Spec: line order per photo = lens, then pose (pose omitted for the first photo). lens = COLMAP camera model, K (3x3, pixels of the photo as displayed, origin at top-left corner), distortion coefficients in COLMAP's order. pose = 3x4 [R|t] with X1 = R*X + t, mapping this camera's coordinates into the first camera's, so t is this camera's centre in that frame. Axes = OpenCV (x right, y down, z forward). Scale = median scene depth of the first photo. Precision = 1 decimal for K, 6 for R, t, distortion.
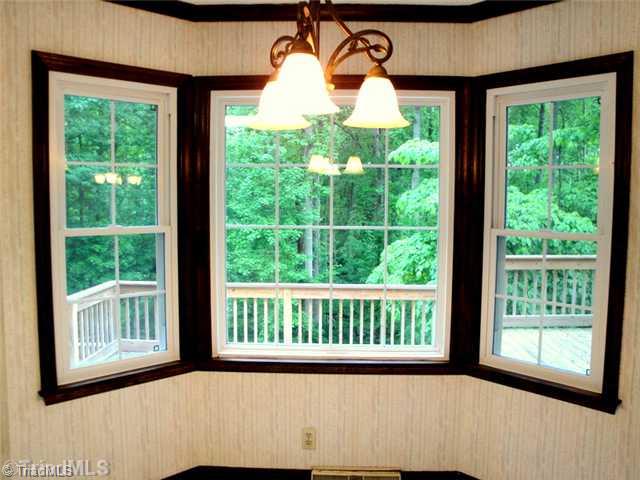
lens RADIAL K [[519.1, 0, 324.0], [0, 519.1, 238.3], [0, 0, 1]] dist [-0.178965, 0.134985]
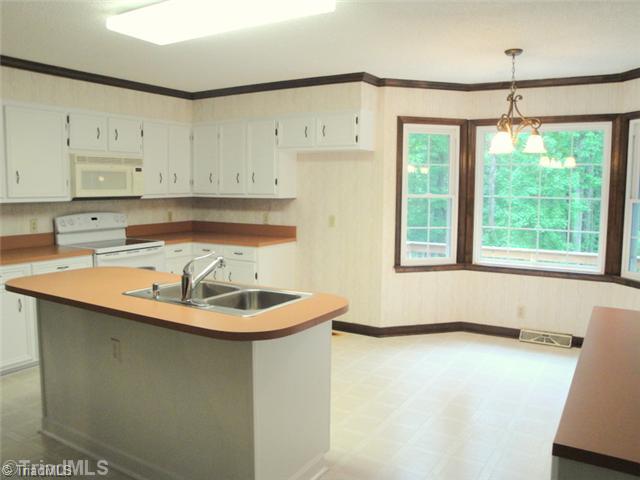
lens RADIAL K [[519.1, 0, 324.0], [0, 519.1, 238.3], [0, 0, 1]] dist [-0.178965, 0.134985]
pose [[0.868703, 0.047508, -0.493049, 0.248311], [-0.038051, 0.998849, 0.029202, 0.104048], [0.493869, -0.006607, 0.869511, -0.985573]]
